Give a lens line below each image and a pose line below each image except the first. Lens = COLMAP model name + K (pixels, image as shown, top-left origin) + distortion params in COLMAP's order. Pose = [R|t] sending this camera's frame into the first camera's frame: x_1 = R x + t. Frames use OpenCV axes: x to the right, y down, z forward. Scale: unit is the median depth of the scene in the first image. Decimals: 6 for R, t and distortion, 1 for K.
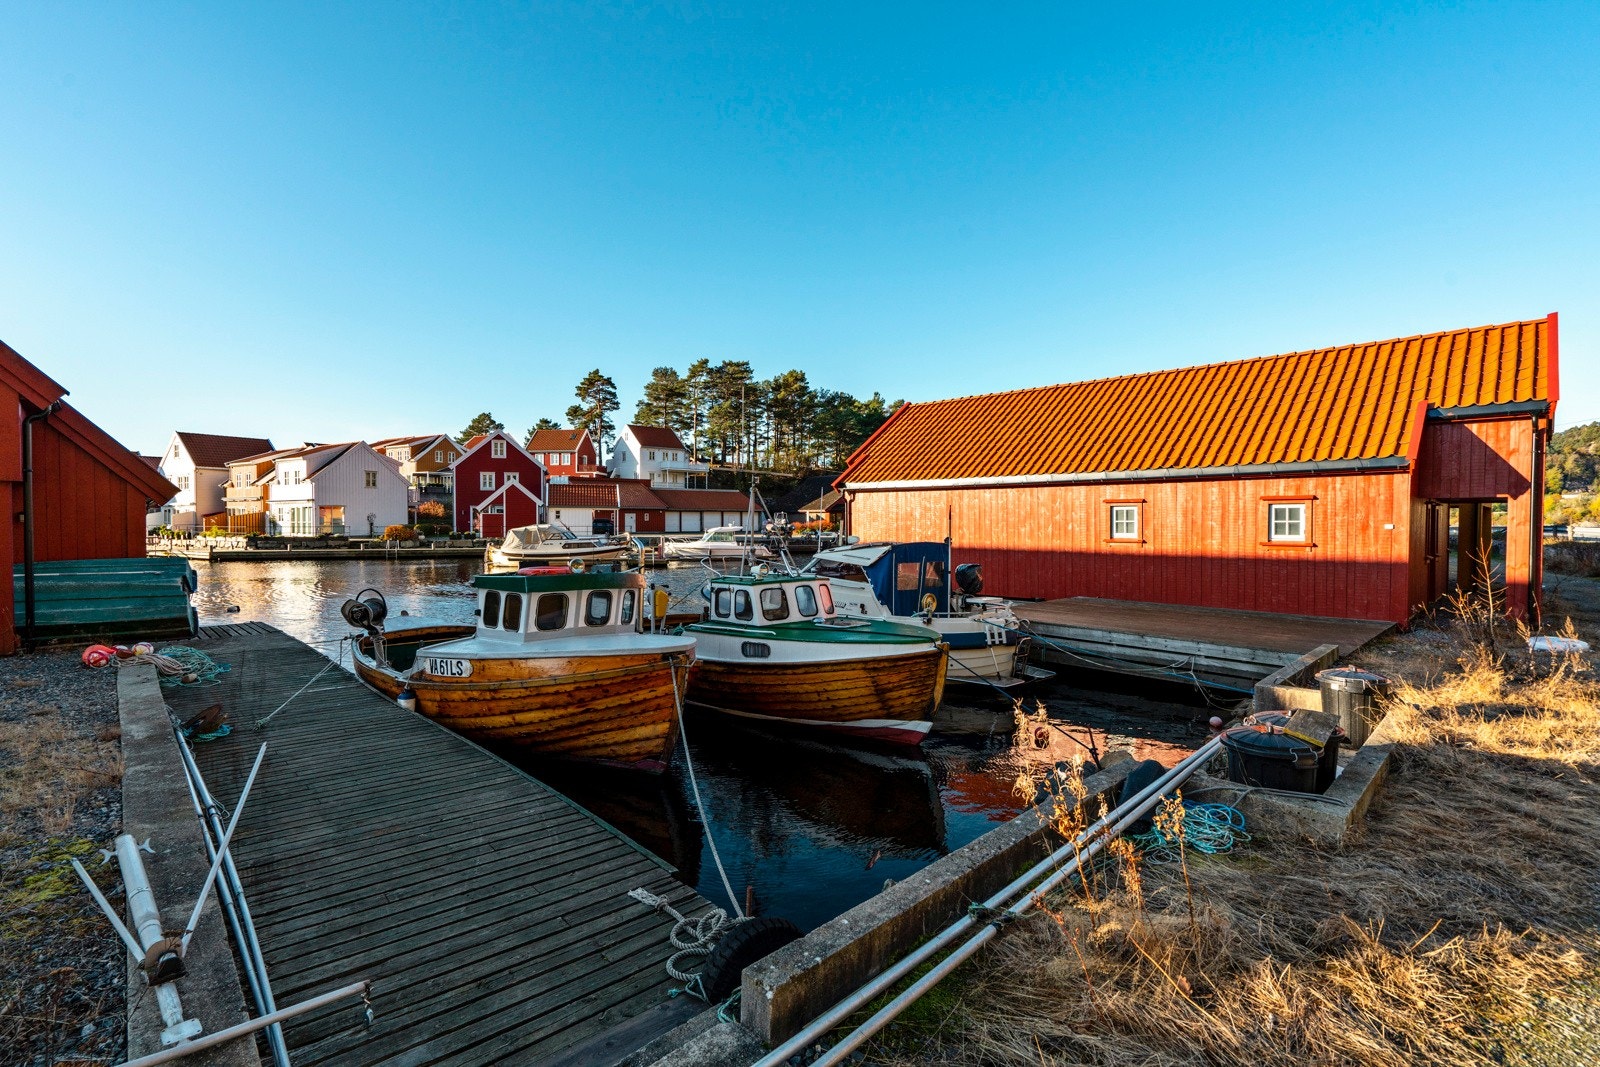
lens RADIAL K [[729.2, 0, 794.9], [0, 729.2, 530.7], [0, 0, 1]] dist [-0.001709, 0.000136]
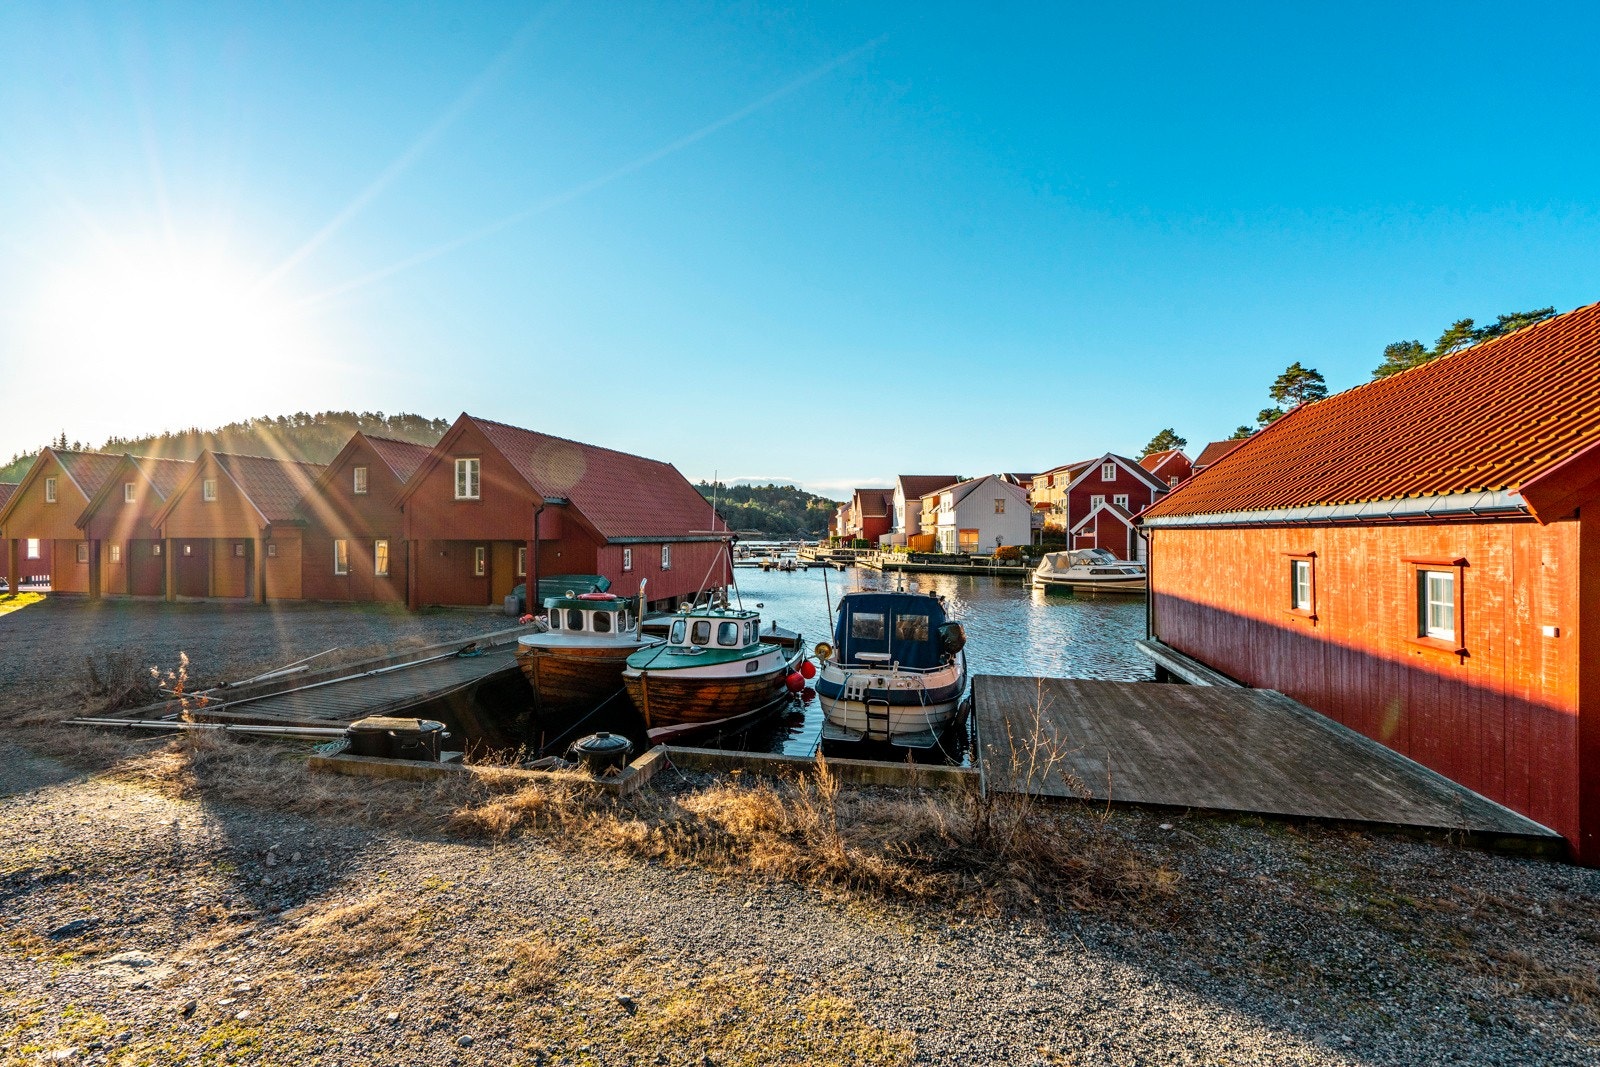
lens RADIAL K [[729.2, 0, 794.6], [0, 729.2, 532.0], [0, 0, 1]] dist [-0.001709, 0.000136]
pose [[0.564145, -0.001582, -0.825674, 0.193599], [-0.011540, 0.999885, -0.009801, -0.012899], [0.825595, 0.015058, 0.564062, 0.059757]]
